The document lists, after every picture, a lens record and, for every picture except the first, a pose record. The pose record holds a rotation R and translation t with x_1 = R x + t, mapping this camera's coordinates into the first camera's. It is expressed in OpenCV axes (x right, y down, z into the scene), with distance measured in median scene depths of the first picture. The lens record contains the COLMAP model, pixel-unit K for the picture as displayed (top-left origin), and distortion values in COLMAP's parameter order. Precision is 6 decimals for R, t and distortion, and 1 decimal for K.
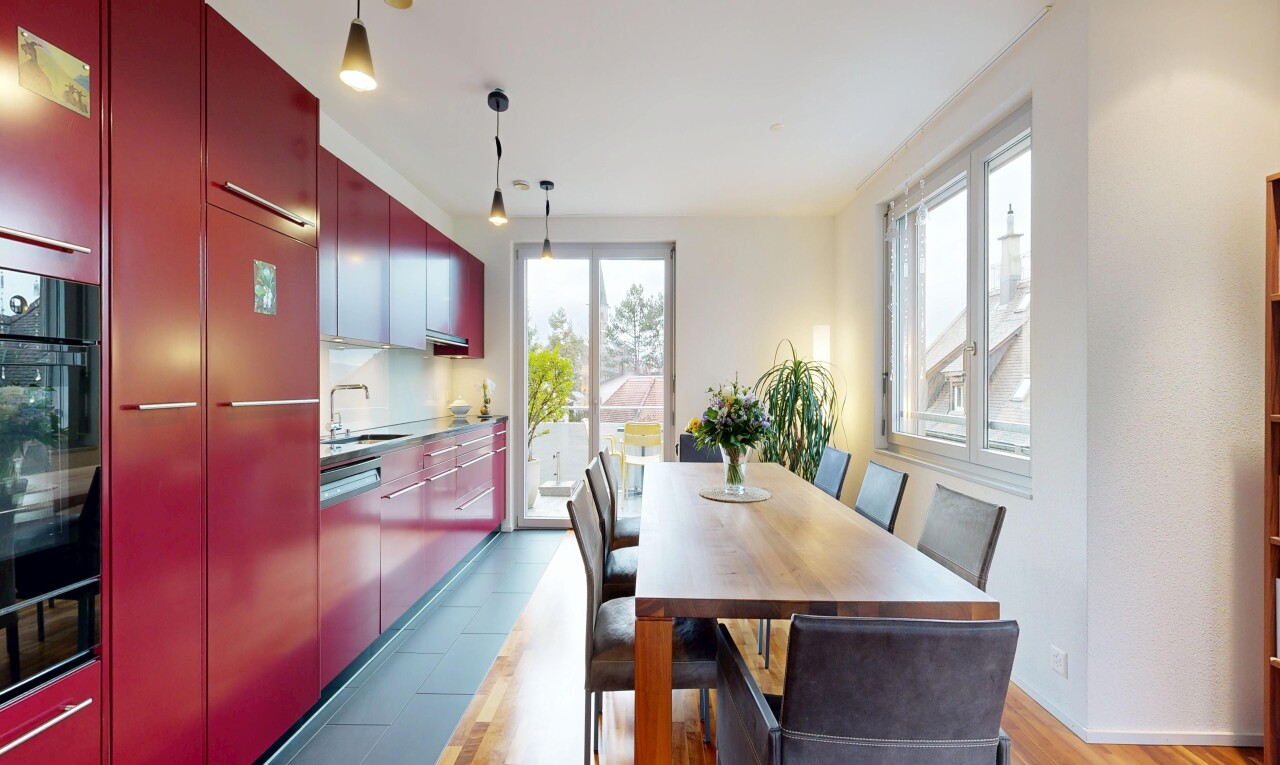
lens RADIAL K [[494.2, 0, 638.4], [0, 494.2, 384.3], [0, 0, 1]] dist [0.003053, 0.000044]
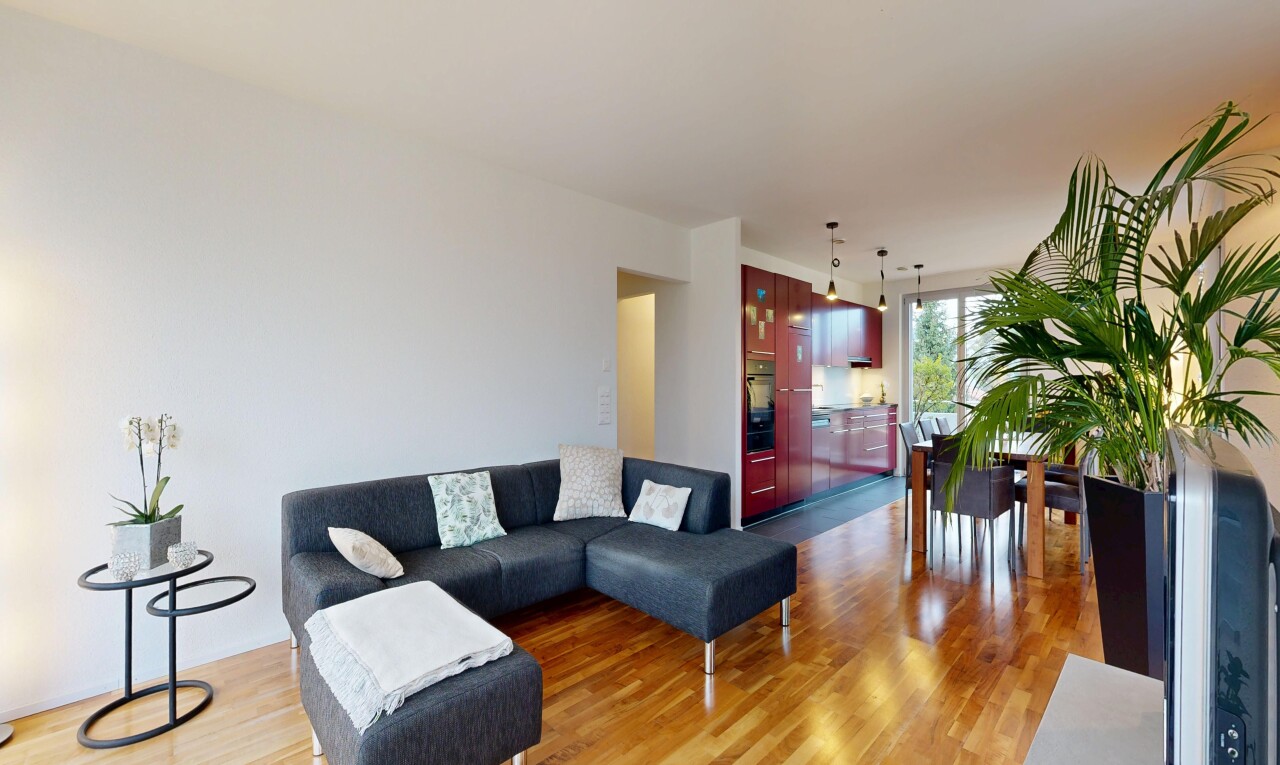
lens RADIAL K [[494.2, 0, 636.2], [0, 494.2, 382.9], [0, 0, 1]] dist [0.003053, 0.000044]
pose [[0.700249, -0.004437, -0.713885, 0.084679], [0.002415, 0.999990, -0.003846, 0.000211], [0.713894, 0.000969, 0.700253, -0.215494]]
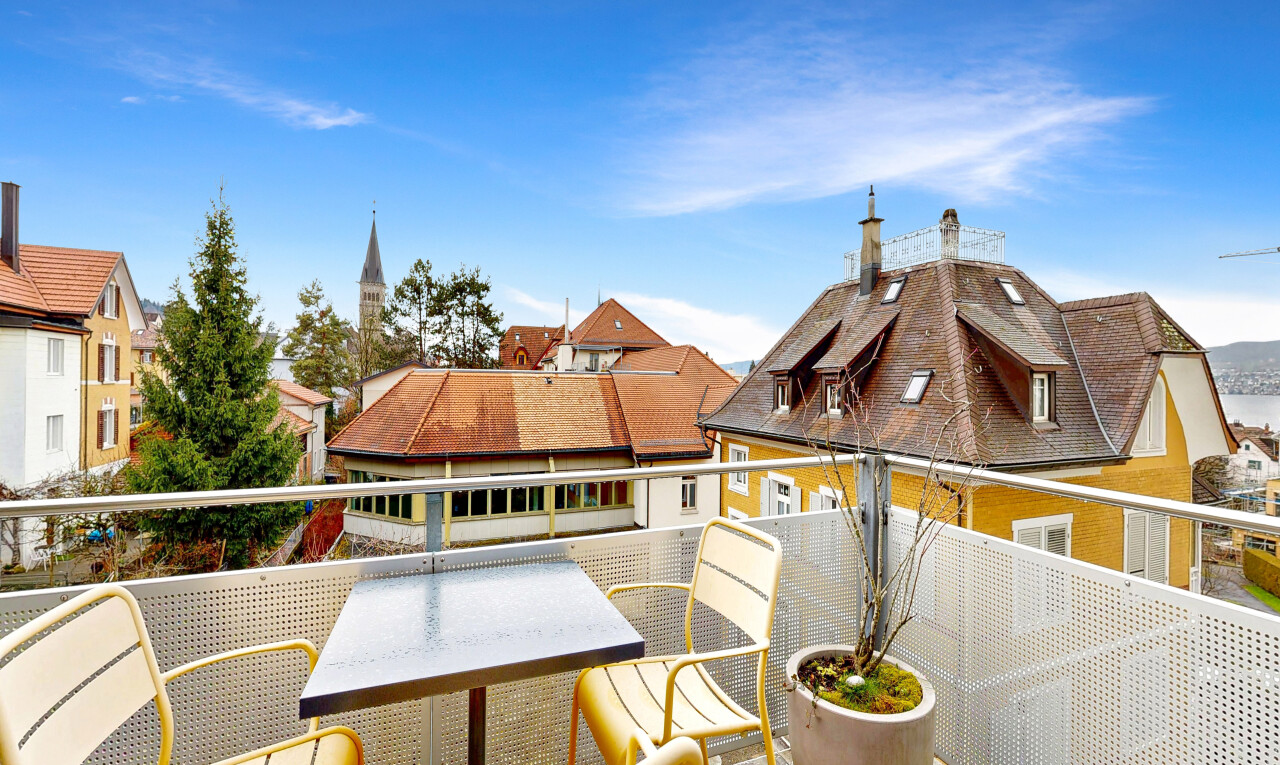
lens RADIAL K [[494.2, 0, 634.7], [0, 494.2, 383.2], [0, 0, 1]] dist [0.003053, 0.000044]
pose [[0.919703, 0.009736, 0.392493, -0.001522], [-0.011301, 0.999935, 0.001676, 0.002976], [-0.392451, -0.005976, 0.919753, 0.346207]]
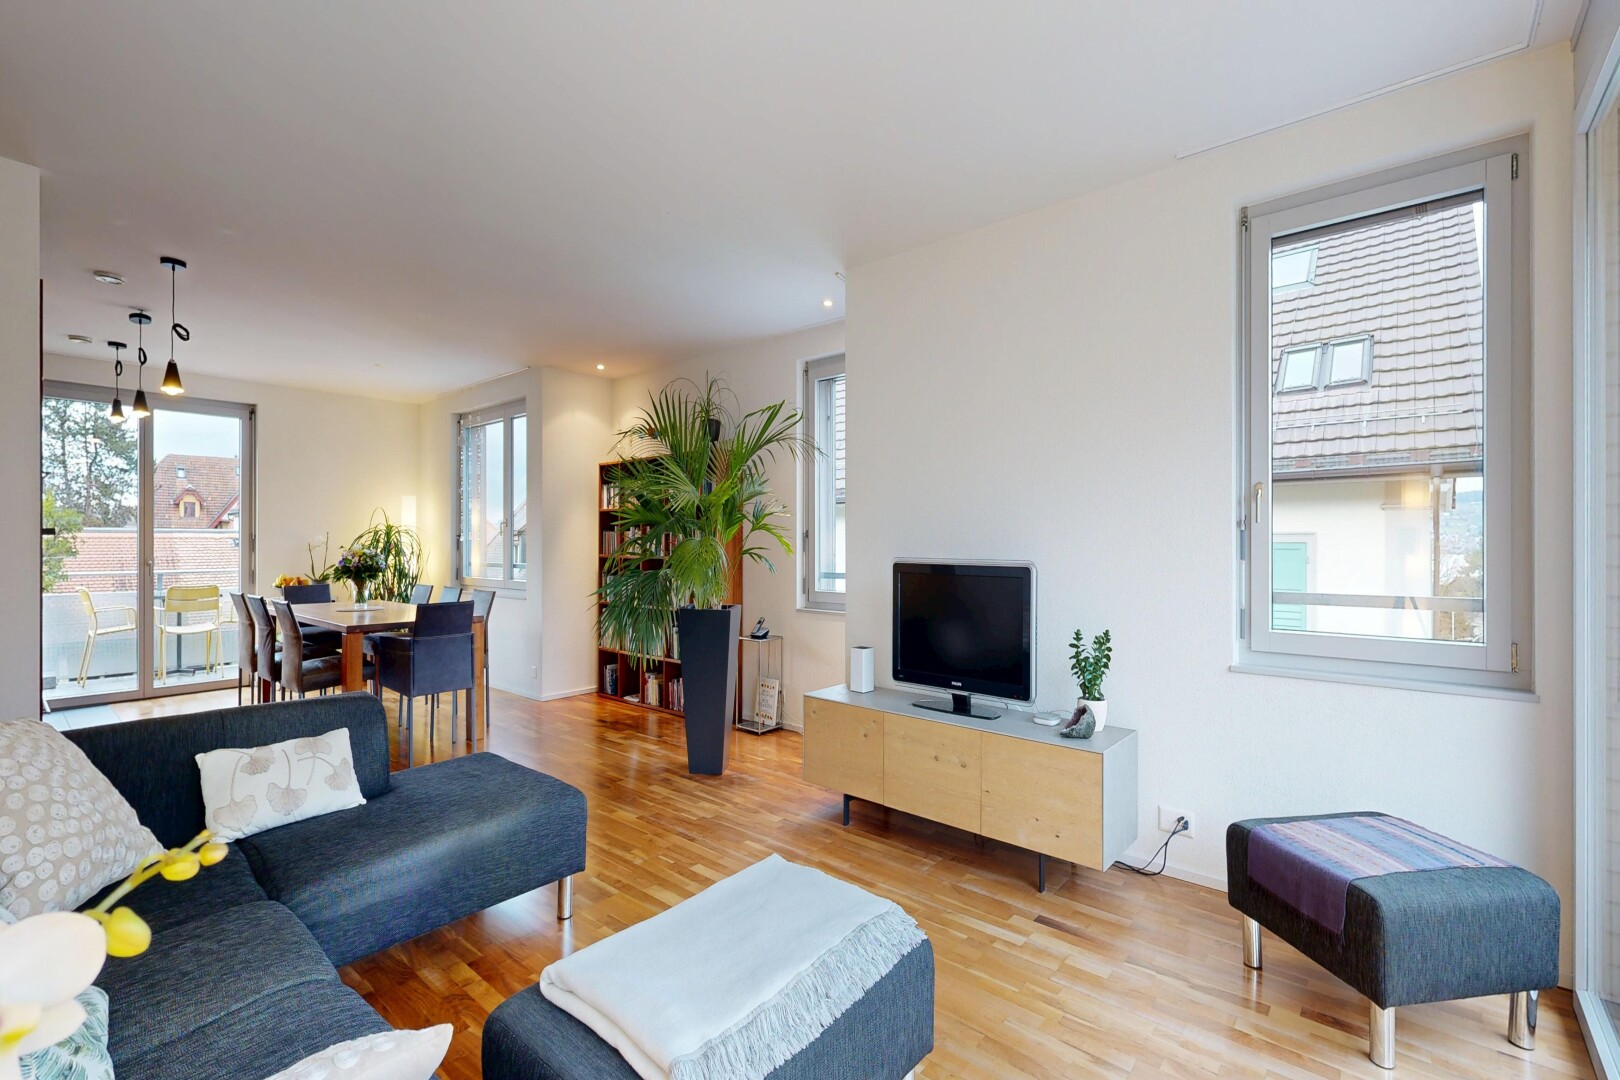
lens RADIAL K [[712.1, 0, 820.1], [0, 712.1, 541.4], [0, 0, 1]] dist [-0.004305, -0.000307]
pose [[0.619133, -0.000248, 0.785286, -0.105252], [0.001317, 0.999999, -0.000723, -0.000615], [-0.785285, 0.001482, 0.619133, -0.245939]]
